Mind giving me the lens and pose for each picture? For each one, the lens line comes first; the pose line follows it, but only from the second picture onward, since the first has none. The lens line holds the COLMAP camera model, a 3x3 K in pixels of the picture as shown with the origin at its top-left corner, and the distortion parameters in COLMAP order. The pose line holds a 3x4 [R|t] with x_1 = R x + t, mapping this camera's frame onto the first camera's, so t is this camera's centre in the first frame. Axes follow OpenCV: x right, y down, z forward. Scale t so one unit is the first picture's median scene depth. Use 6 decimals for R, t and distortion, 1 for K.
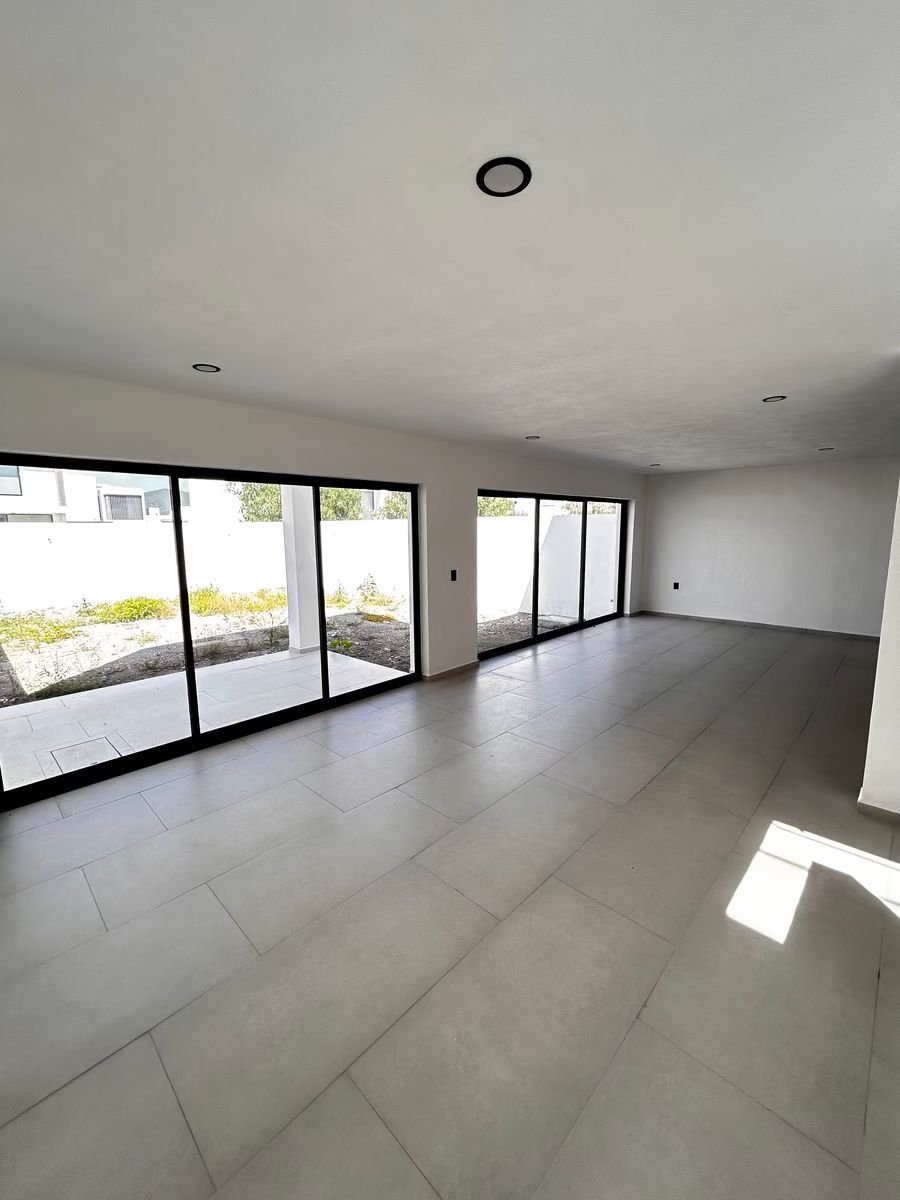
lens RADIAL K [[484.3, 0, 446.6], [0, 484.3, 594.9], [0, 0, 1]] dist [-0.002012, -0.000131]
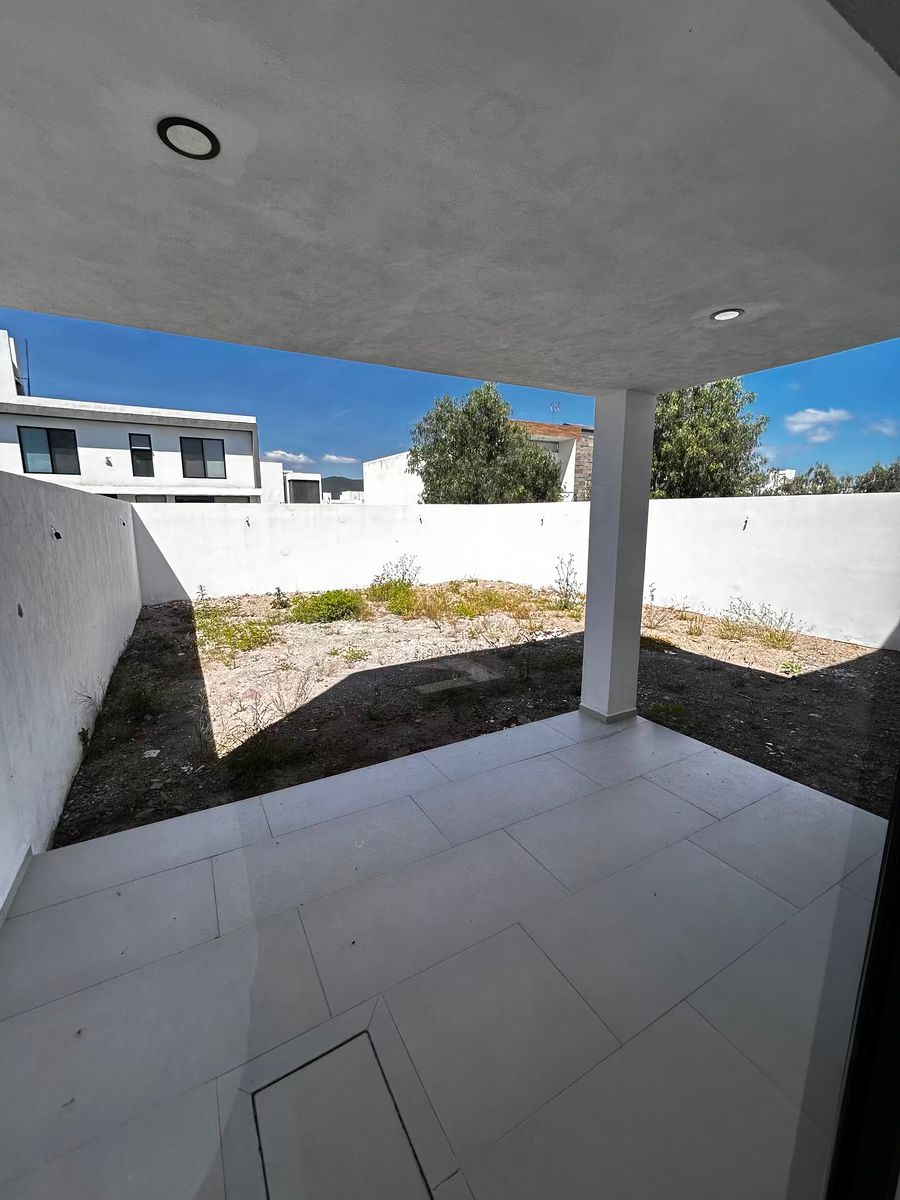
lens RADIAL K [[484.3, 0, 453.2], [0, 484.3, 603.8], [0, 0, 1]] dist [-0.002012, -0.000131]
pose [[0.959779, 0.055253, -0.275268, -0.189847], [-0.041501, 0.997594, 0.055536, -0.027412], [0.277674, -0.041879, 0.959762, 0.227575]]
